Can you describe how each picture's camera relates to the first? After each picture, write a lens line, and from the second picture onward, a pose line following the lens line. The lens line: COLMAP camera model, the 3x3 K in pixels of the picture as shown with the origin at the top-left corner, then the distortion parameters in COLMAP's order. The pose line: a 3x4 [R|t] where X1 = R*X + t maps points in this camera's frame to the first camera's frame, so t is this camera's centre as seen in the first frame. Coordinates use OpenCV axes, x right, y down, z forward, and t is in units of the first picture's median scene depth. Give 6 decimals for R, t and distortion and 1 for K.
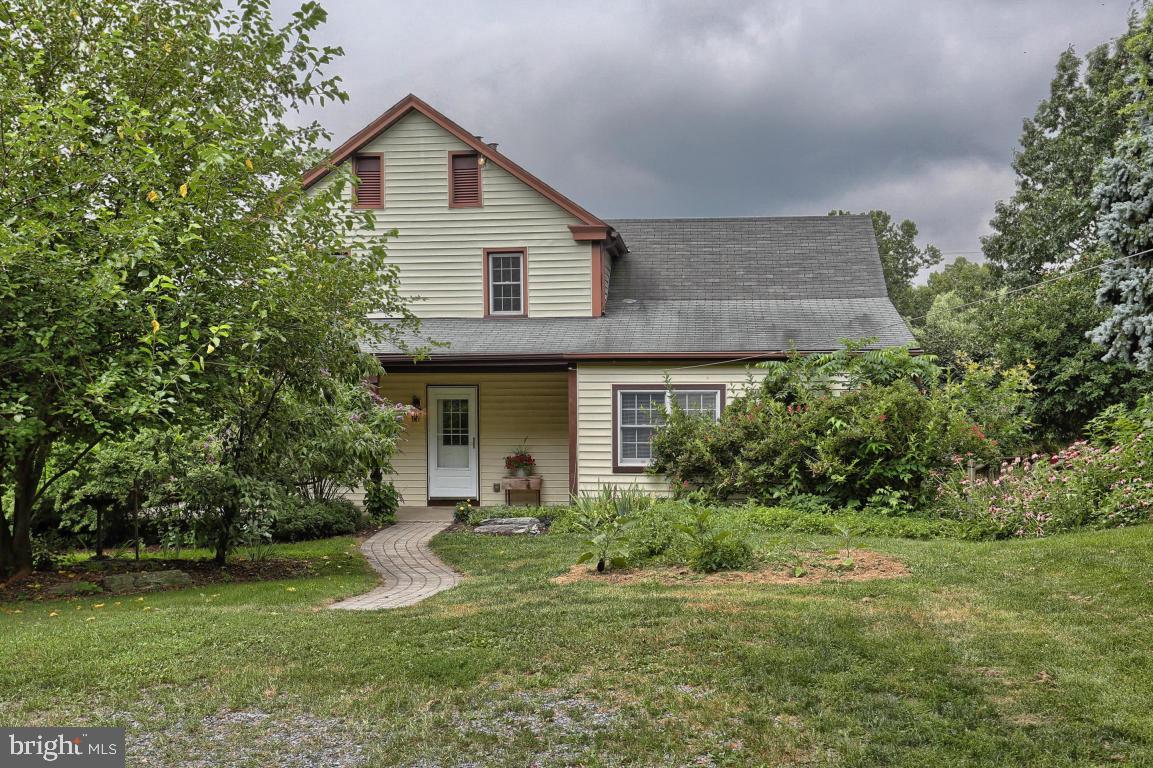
lens RADIAL K [[1117.5, 0, 576.0], [0, 1117.5, 392.9], [0, 0, 1]] dist [0.031068, 0.000000]
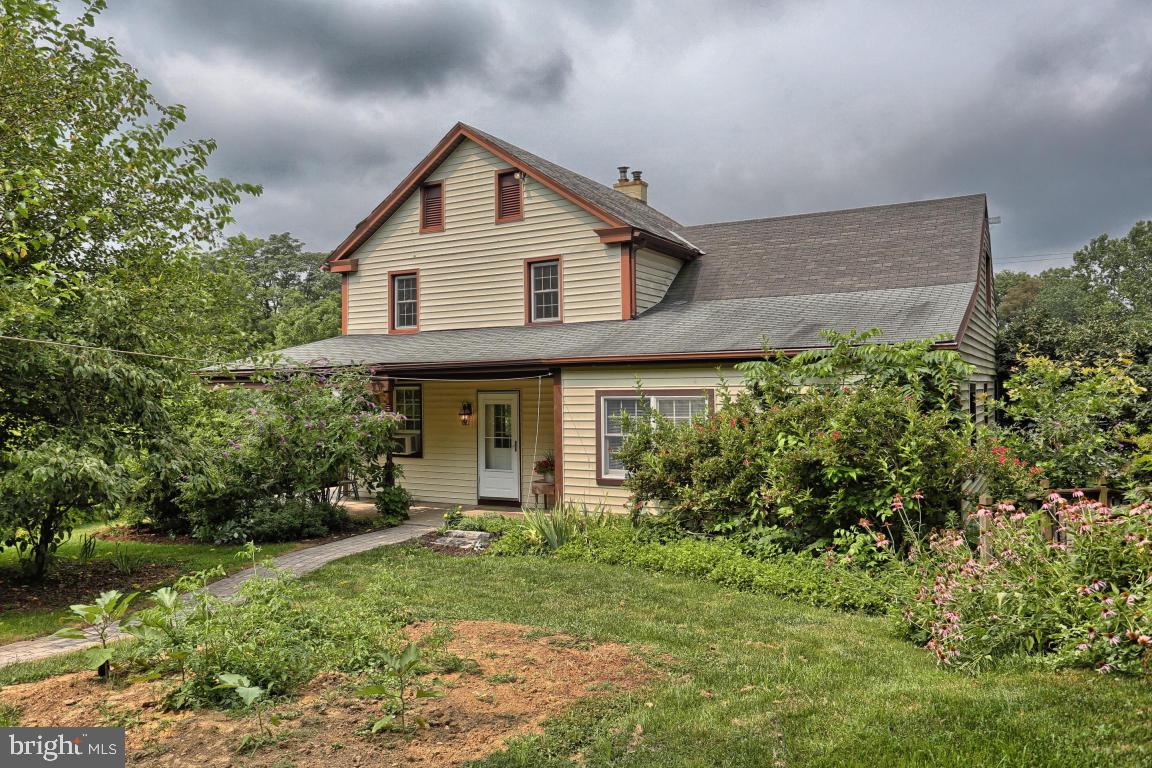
lens RADIAL K [[784.9, 0, 573.9], [0, 784.9, 377.2], [0, 0, 1]] dist [-0.031927, -0.000224]
pose [[0.911902, -0.016137, -0.410092, 0.257906], [0.011506, 0.999839, -0.013757, -0.008748], [0.410248, 0.007826, 0.911941, 0.355253]]
